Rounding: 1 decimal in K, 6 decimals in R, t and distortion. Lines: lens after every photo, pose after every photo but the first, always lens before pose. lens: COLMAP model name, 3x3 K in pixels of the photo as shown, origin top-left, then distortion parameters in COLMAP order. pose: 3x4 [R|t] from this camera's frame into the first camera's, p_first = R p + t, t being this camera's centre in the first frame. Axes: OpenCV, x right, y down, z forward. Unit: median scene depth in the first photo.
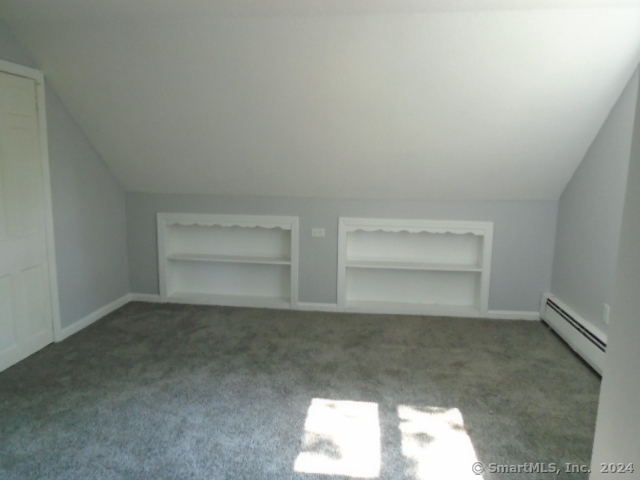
lens RADIAL K [[485.1, 0, 321.8], [0, 485.1, 237.6], [0, 0, 1]] dist [-0.025975, 0.014013]
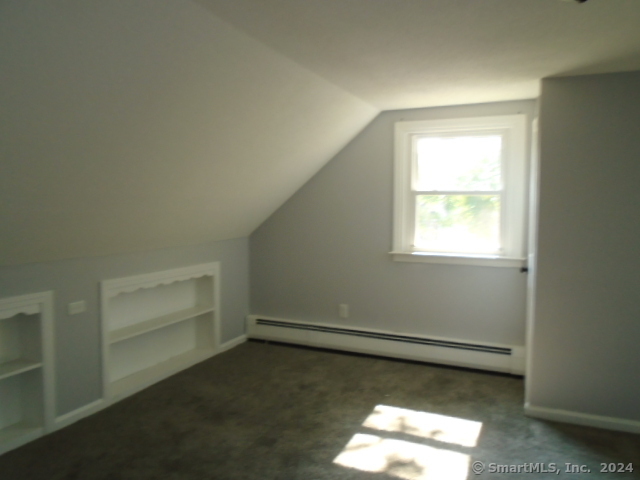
lens RADIAL K [[485.1, 0, 321.8], [0, 485.1, 237.6], [0, 0, 1]] dist [-0.025975, 0.014013]
pose [[0.304694, -0.076971, 0.949335, -0.565865], [0.148325, 0.988403, 0.032533, -0.082005], [-0.940830, 0.130898, 0.312577, 0.436593]]
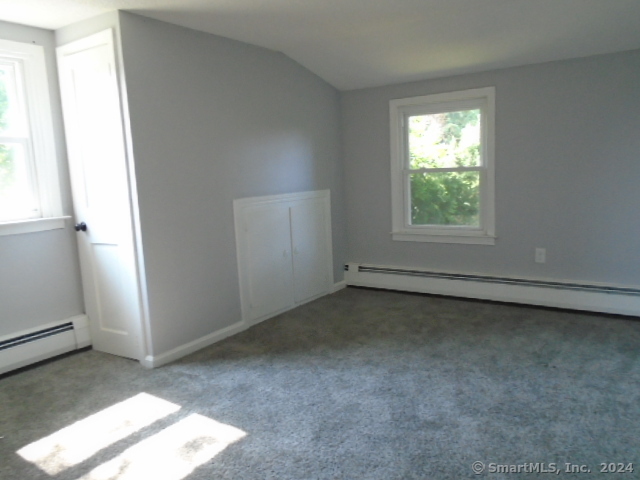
lens RADIAL K [[485.1, 0, 321.8], [0, 485.1, 237.6], [0, 0, 1]] dist [-0.025975, 0.014013]
pose [[-0.882438, -0.047661, 0.468008, -0.343228], [0.099596, 0.953375, 0.284879, -0.107301], [-0.459765, 0.297999, -0.836548, 0.830005]]
